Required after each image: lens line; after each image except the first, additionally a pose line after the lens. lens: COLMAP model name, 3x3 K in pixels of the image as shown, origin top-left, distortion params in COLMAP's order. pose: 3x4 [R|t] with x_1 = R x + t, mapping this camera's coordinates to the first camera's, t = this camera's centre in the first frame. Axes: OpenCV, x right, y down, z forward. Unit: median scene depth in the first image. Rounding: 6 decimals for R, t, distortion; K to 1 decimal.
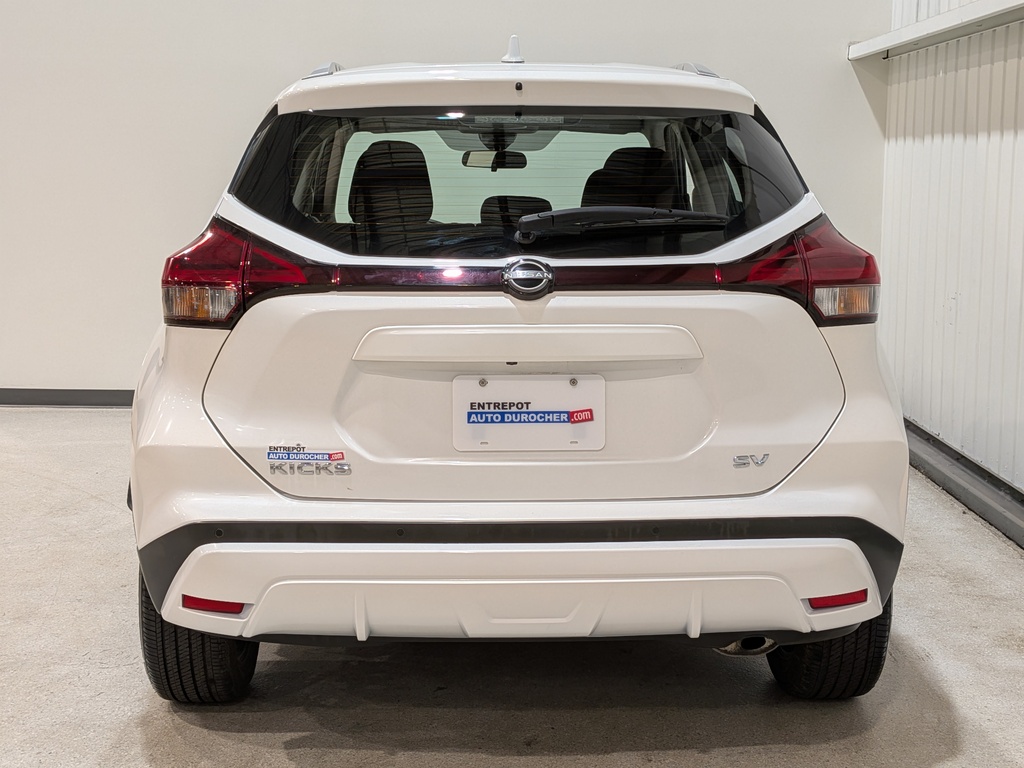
lens RADIAL K [[846.6, 0, 518.6], [0, 846.6, 384.5], [0, 0, 1]] dist [0.083191, -0.051895]
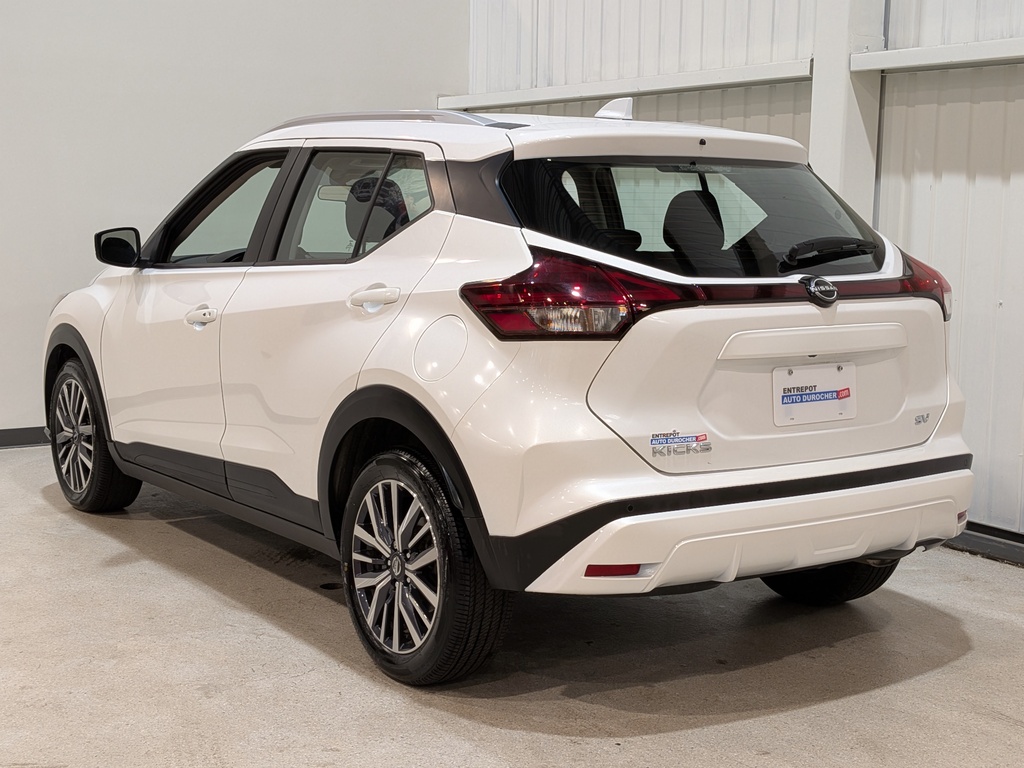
lens RADIAL K [[783.8, 0, 510.3], [0, 783.8, 387.9], [0, 0, 1]] dist [0.035379, -0.063494]
pose [[0.944280, -0.065182, 0.322626, -0.835730], [0.068756, 0.997633, 0.000320, -0.008157], [-0.321883, 0.021880, 0.946527, -0.000680]]
